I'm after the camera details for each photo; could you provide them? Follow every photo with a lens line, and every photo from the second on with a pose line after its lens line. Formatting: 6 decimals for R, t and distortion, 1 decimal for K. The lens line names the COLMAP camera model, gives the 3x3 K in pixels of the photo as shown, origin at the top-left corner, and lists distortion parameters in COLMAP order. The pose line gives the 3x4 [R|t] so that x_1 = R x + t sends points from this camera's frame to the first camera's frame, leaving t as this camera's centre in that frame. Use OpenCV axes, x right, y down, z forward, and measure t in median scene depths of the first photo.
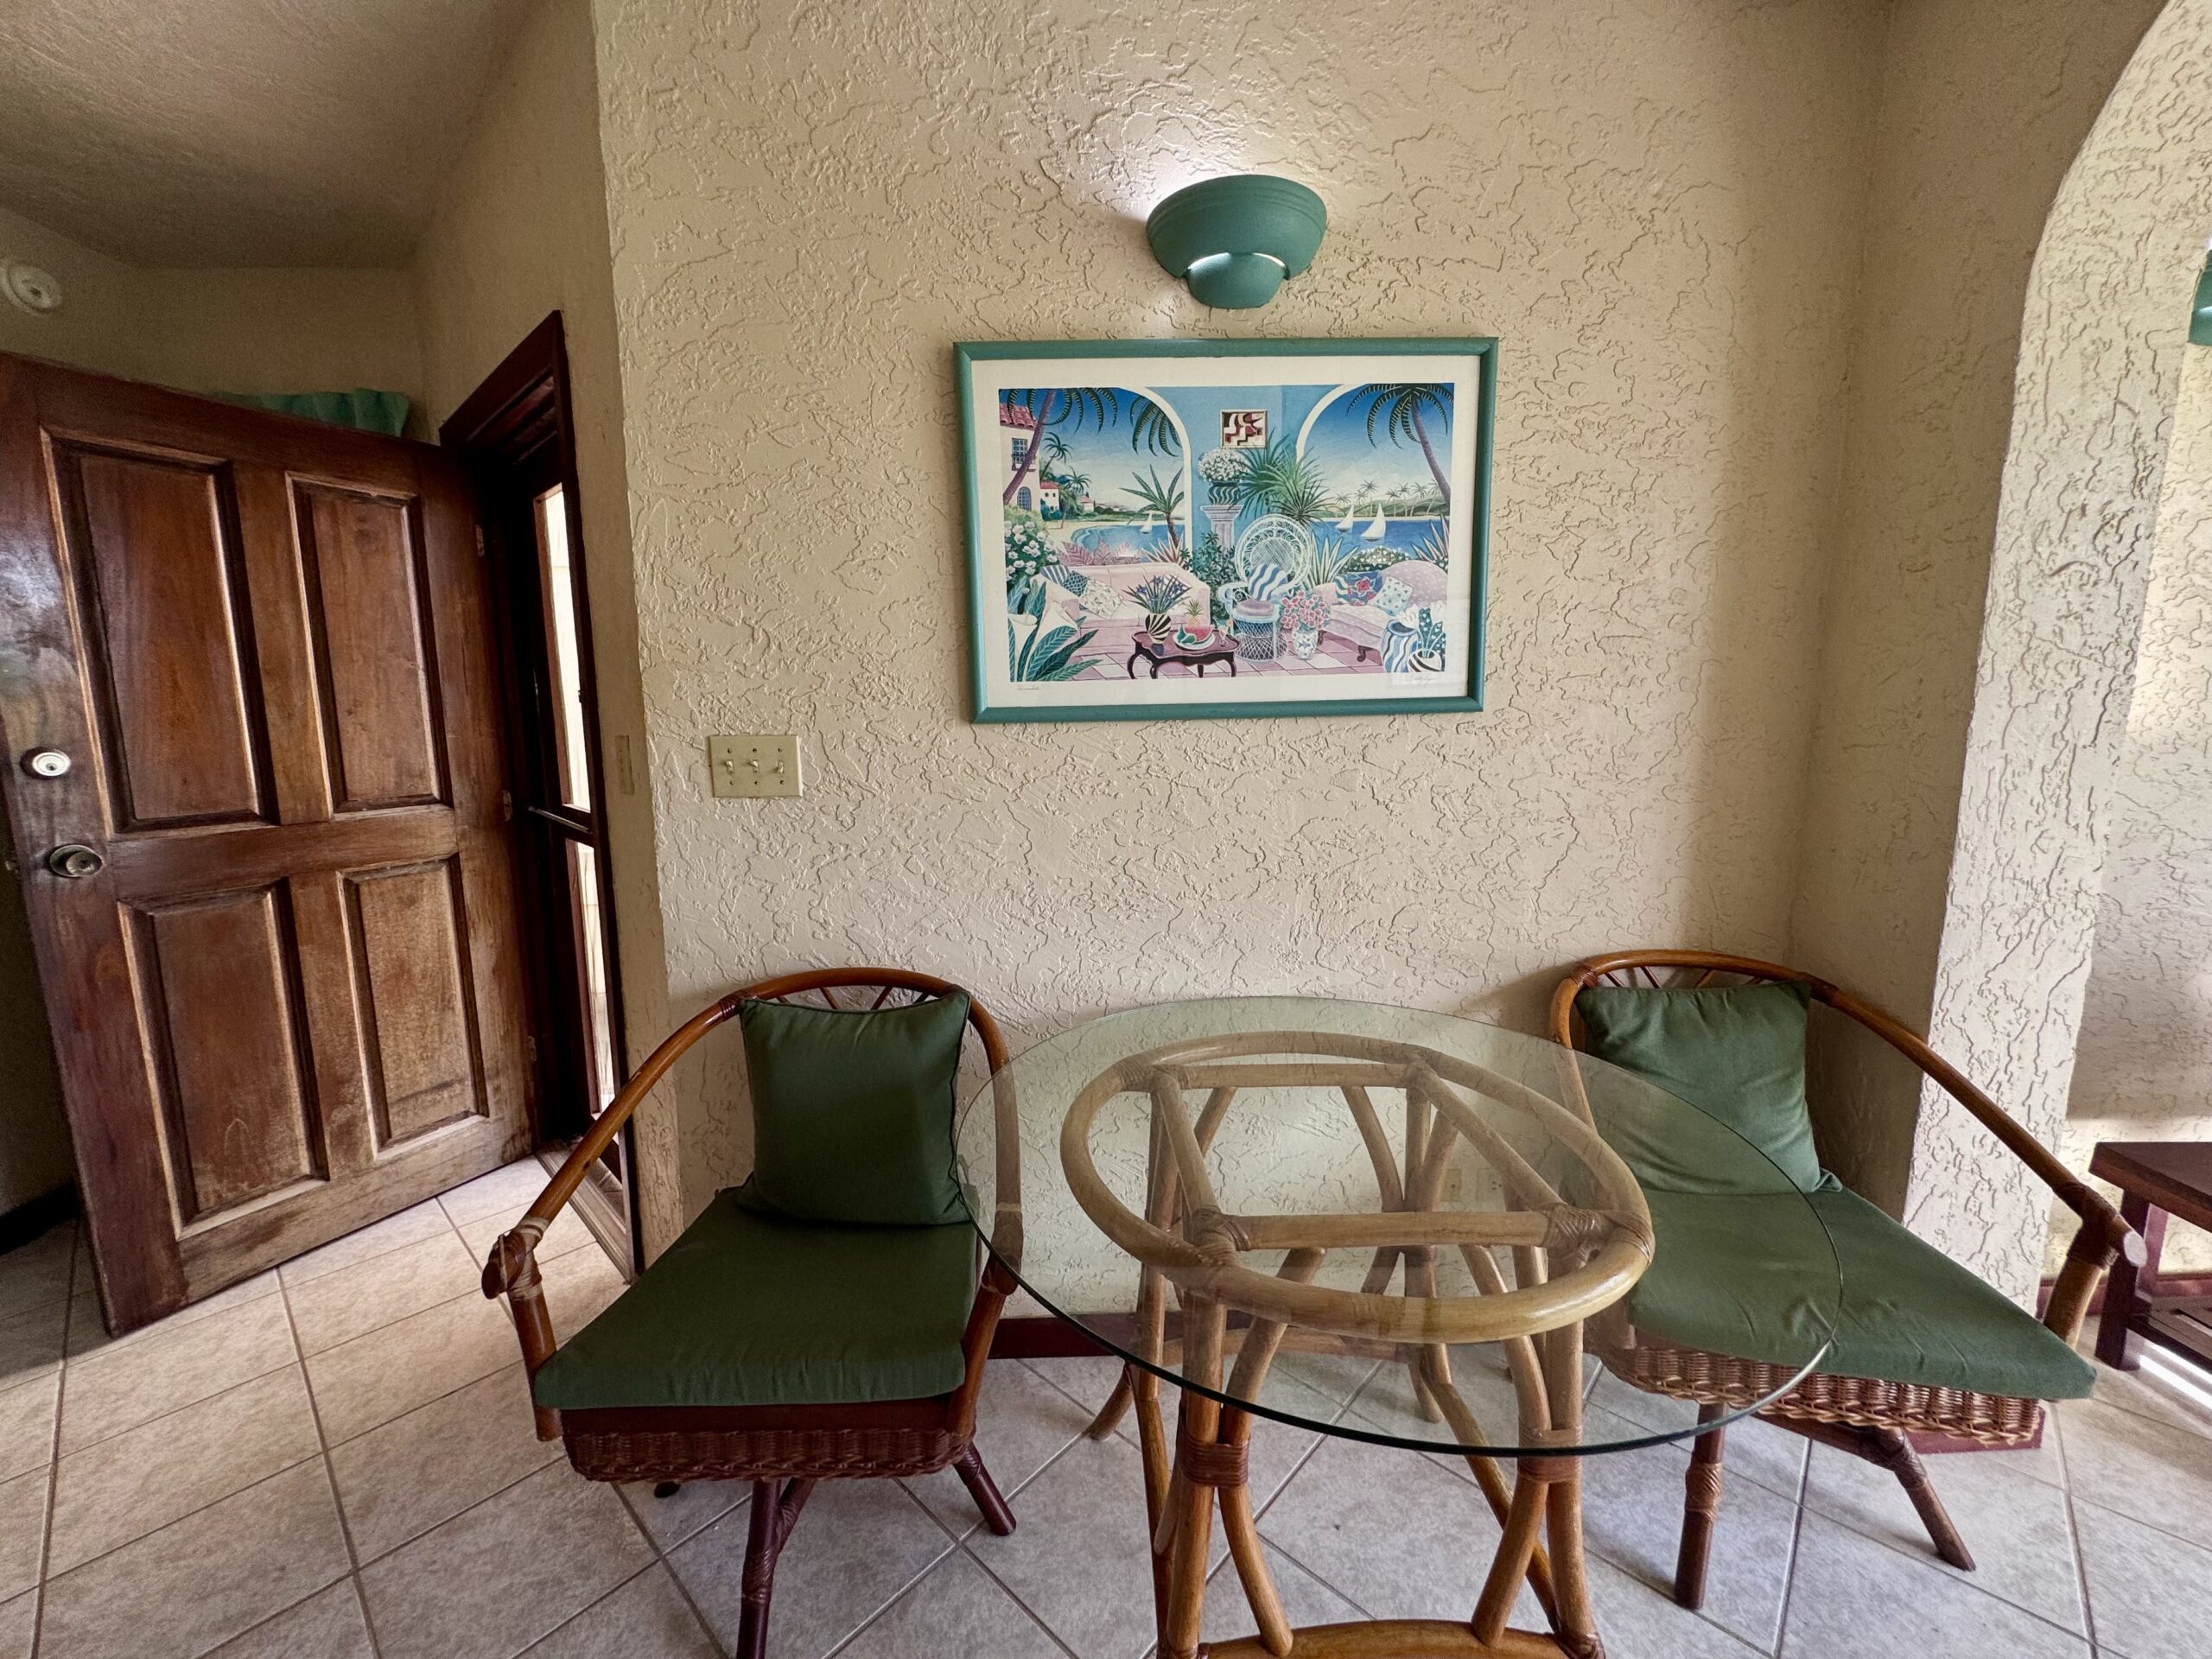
lens RADIAL K [[887.9, 0, 1103.8], [0, 887.9, 829.3], [0, 0, 1]] dist [-0.004042, -0.000321]
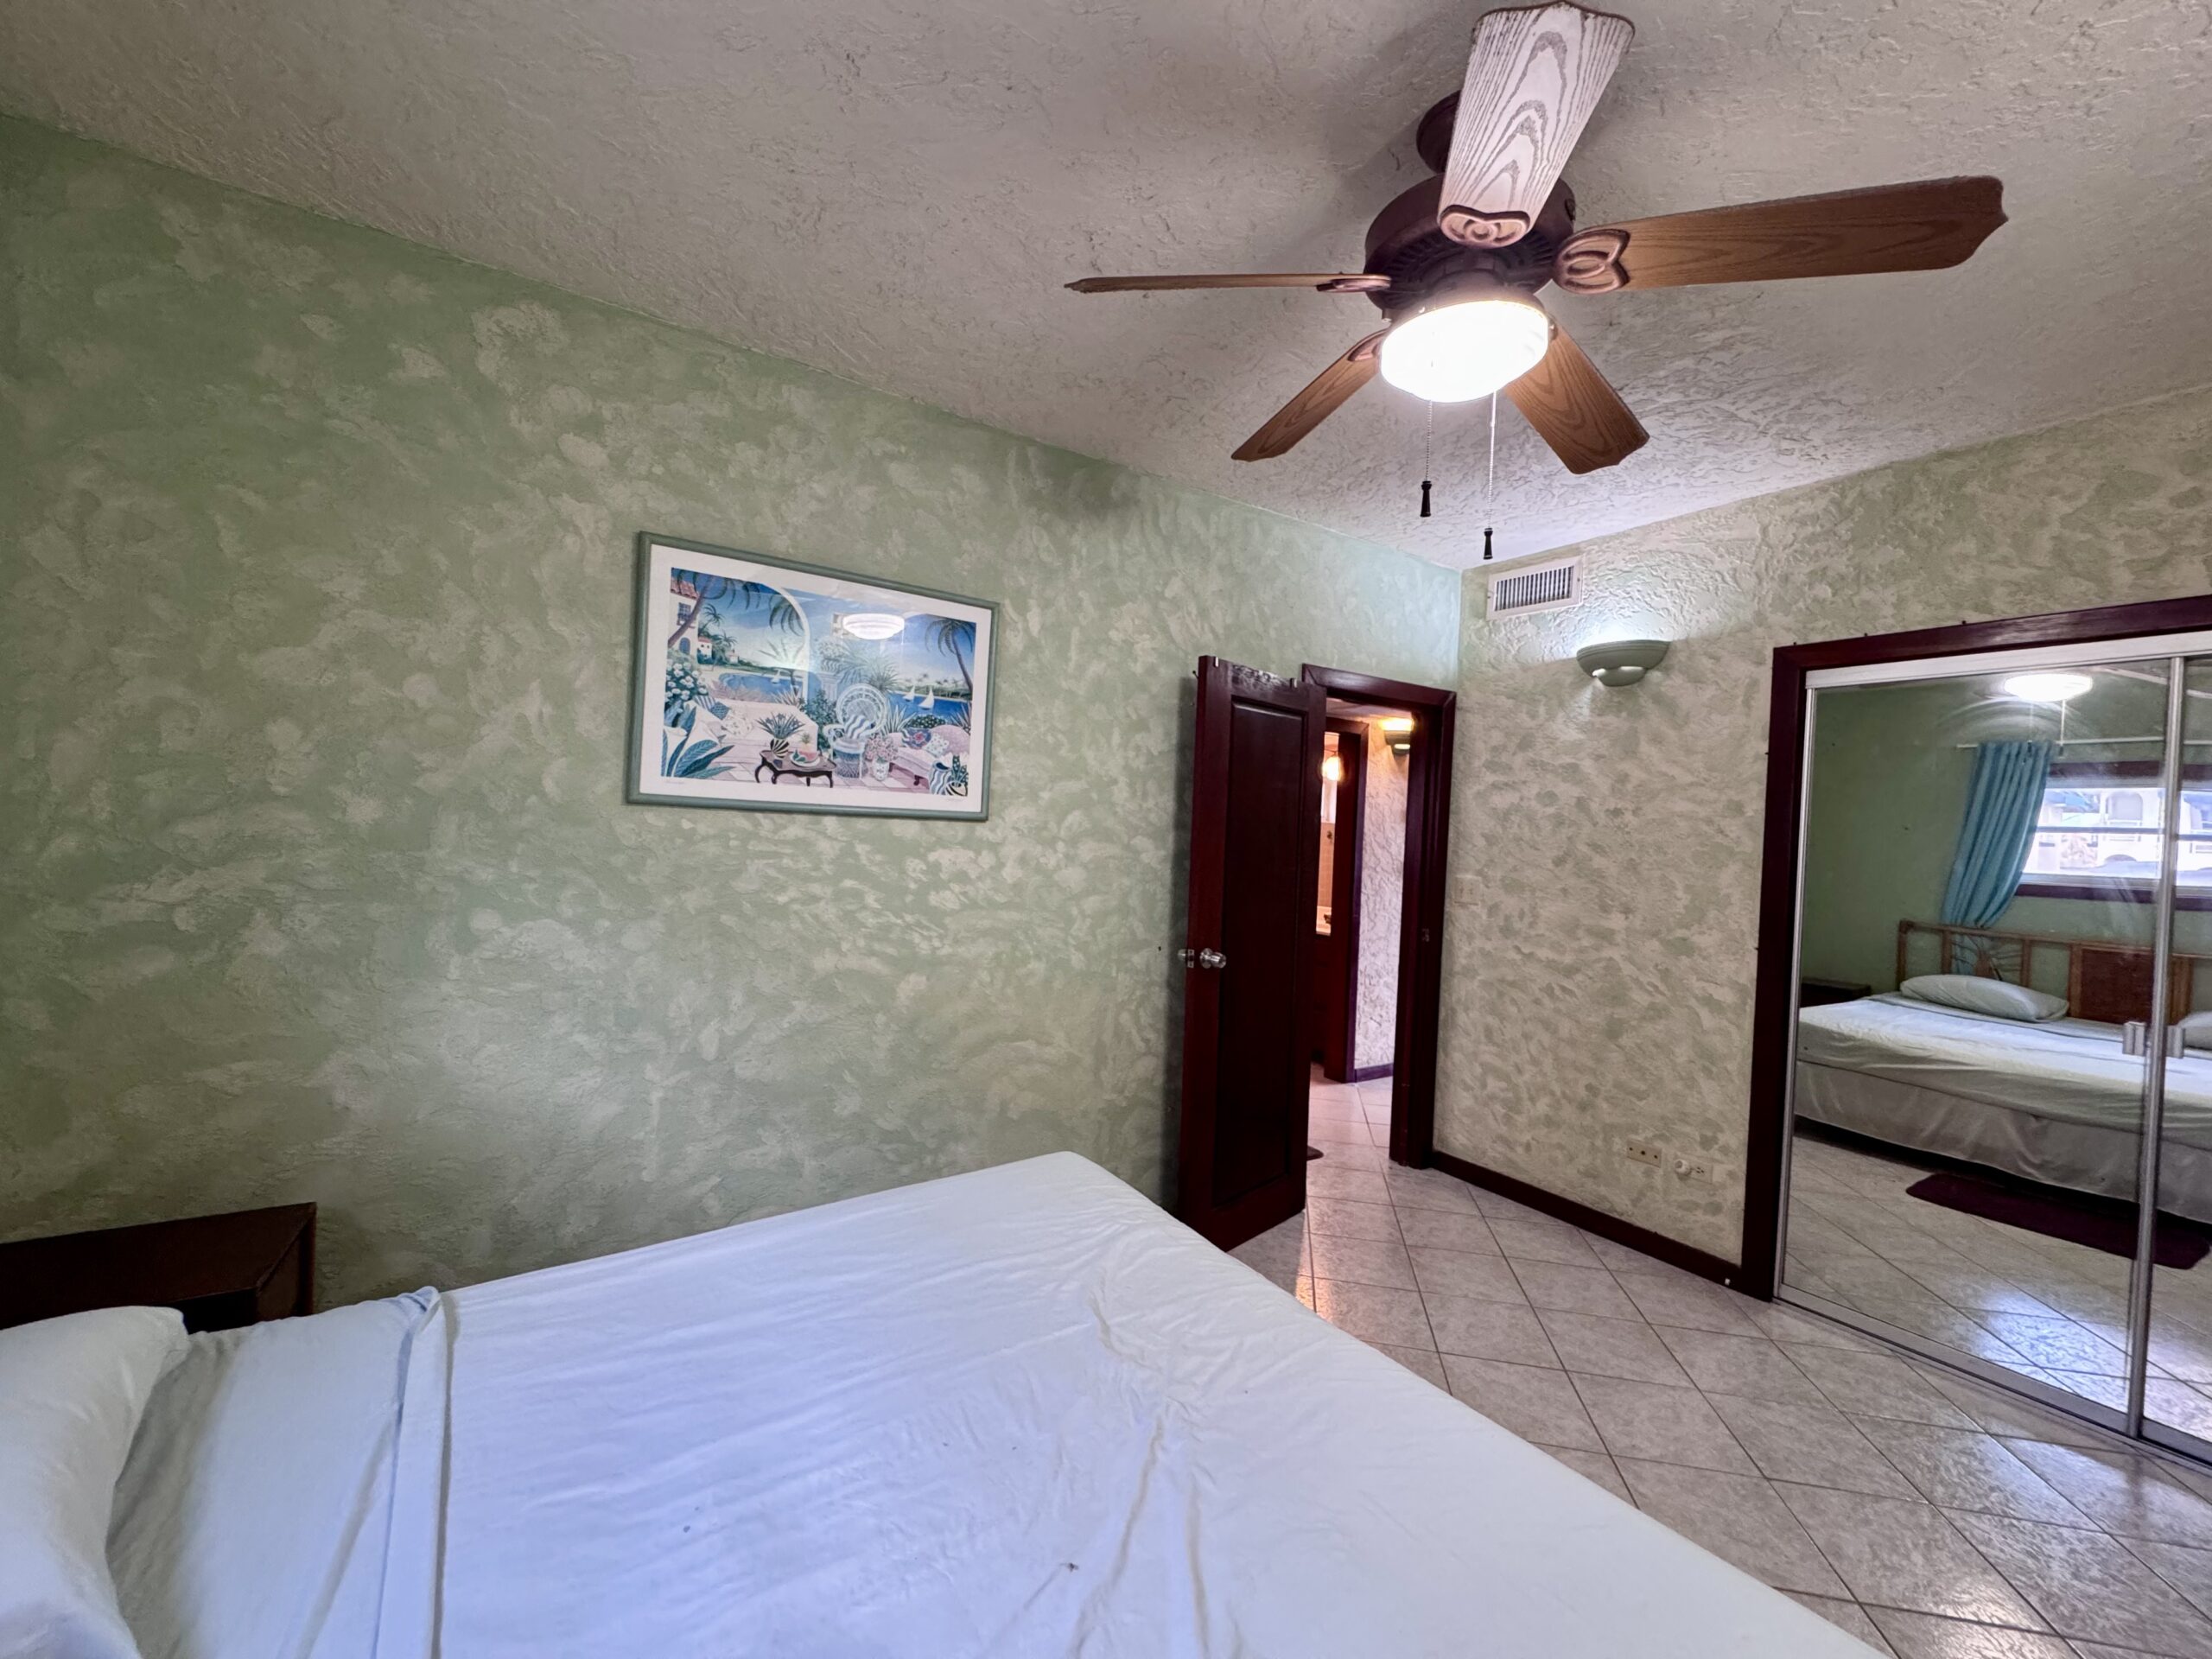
lens RADIAL K [[885.4, 0, 1104.7], [0, 885.4, 829.5], [0, 0, 1]] dist [-0.003856, 0.000336]
pose [[0.849626, 0.065018, 0.523363, -0.230158], [0.006301, 0.991049, -0.133347, 0.092574], [-0.527349, 0.116593, 0.841611, -0.449156]]
